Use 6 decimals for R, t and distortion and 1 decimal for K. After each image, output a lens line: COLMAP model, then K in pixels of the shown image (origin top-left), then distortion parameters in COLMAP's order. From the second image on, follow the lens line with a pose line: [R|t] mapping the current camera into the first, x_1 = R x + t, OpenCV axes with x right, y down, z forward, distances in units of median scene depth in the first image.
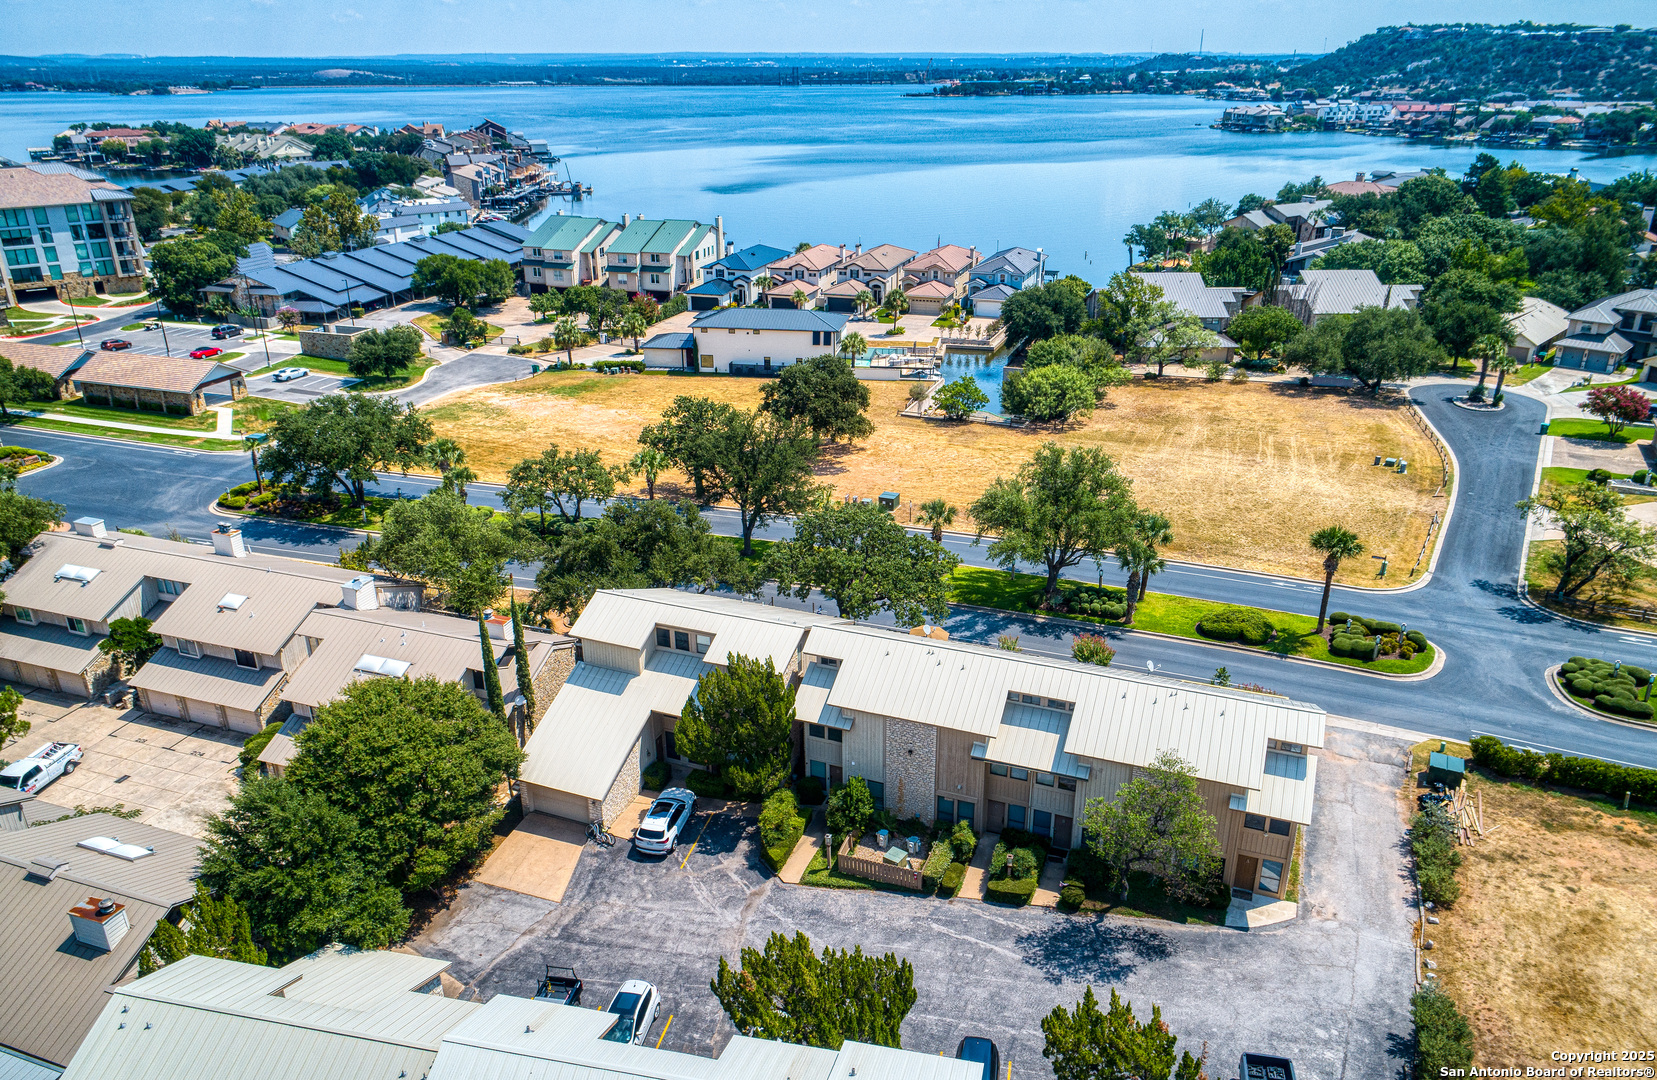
lens RADIAL K [[1174.8, 0, 828.5], [0, 1174.8, 540.0], [0, 0, 1]] dist [-0.001315, 0.007858]
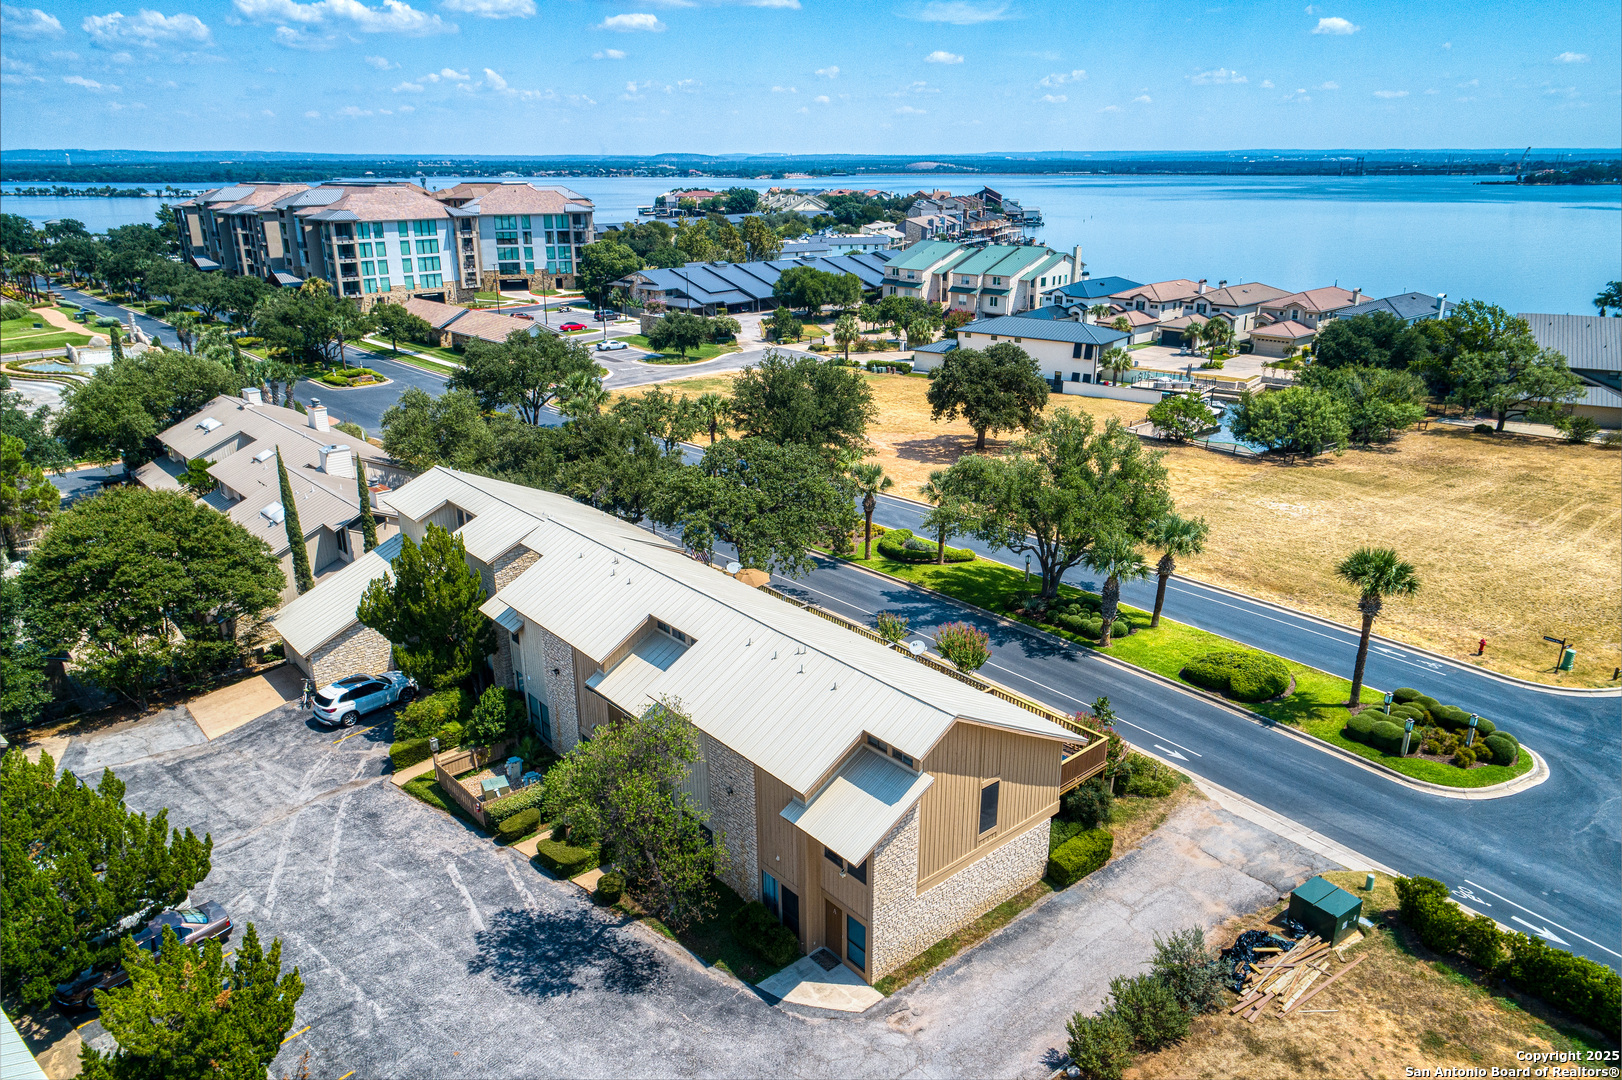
lens RADIAL K [[1113.0, 0, 811.0], [0, 1113.0, 540.0], [0, 0, 1]] dist [-0.002588, 0.008013]
pose [[0.878427, 0.154299, -0.452281, 0.429201], [-0.183131, 0.982878, -0.020364, 0.056172], [0.441395, 0.100715, 0.891643, 0.286517]]
